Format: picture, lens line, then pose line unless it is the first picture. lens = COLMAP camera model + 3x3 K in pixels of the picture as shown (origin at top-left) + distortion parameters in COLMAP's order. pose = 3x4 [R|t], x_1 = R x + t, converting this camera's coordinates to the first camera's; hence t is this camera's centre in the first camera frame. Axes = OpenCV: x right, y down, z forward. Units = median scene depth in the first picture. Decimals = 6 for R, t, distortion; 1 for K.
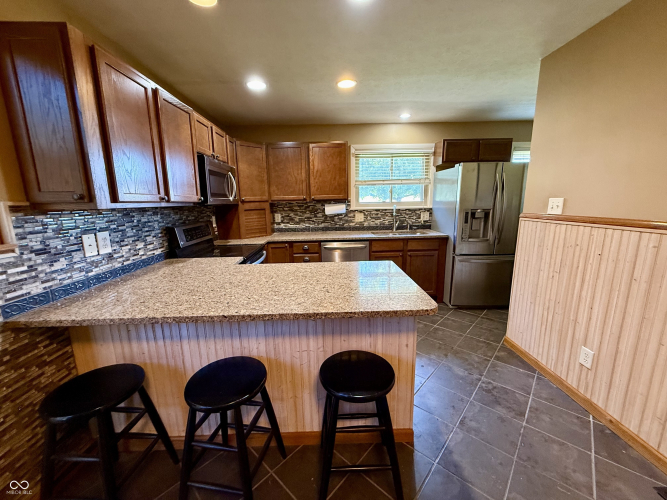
lens RADIAL K [[267.1, 0, 331.5], [0, 267.1, 250.7], [0, 0, 1]] dist [-0.001179, 0.000117]
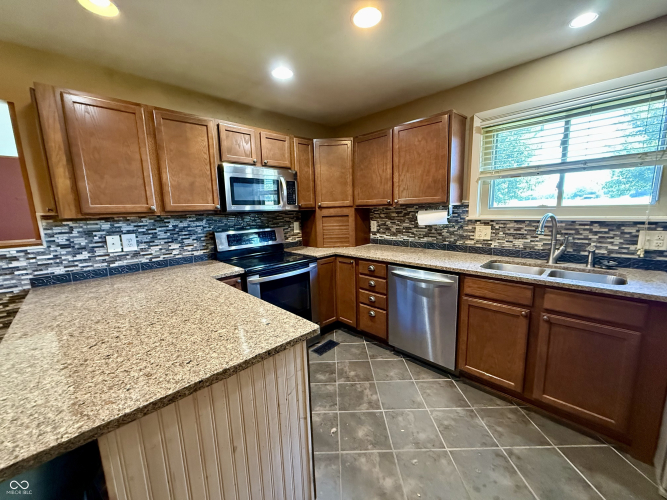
lens RADIAL K [[267.1, 0, 333.6], [0, 267.1, 250.3], [0, 0, 1]] dist [-0.001179, 0.000117]
pose [[0.679292, 0.116858, -0.724504, 0.570344], [-0.121283, 0.991542, 0.046216, -0.129088], [0.723777, 0.056476, 0.687719, 0.621581]]
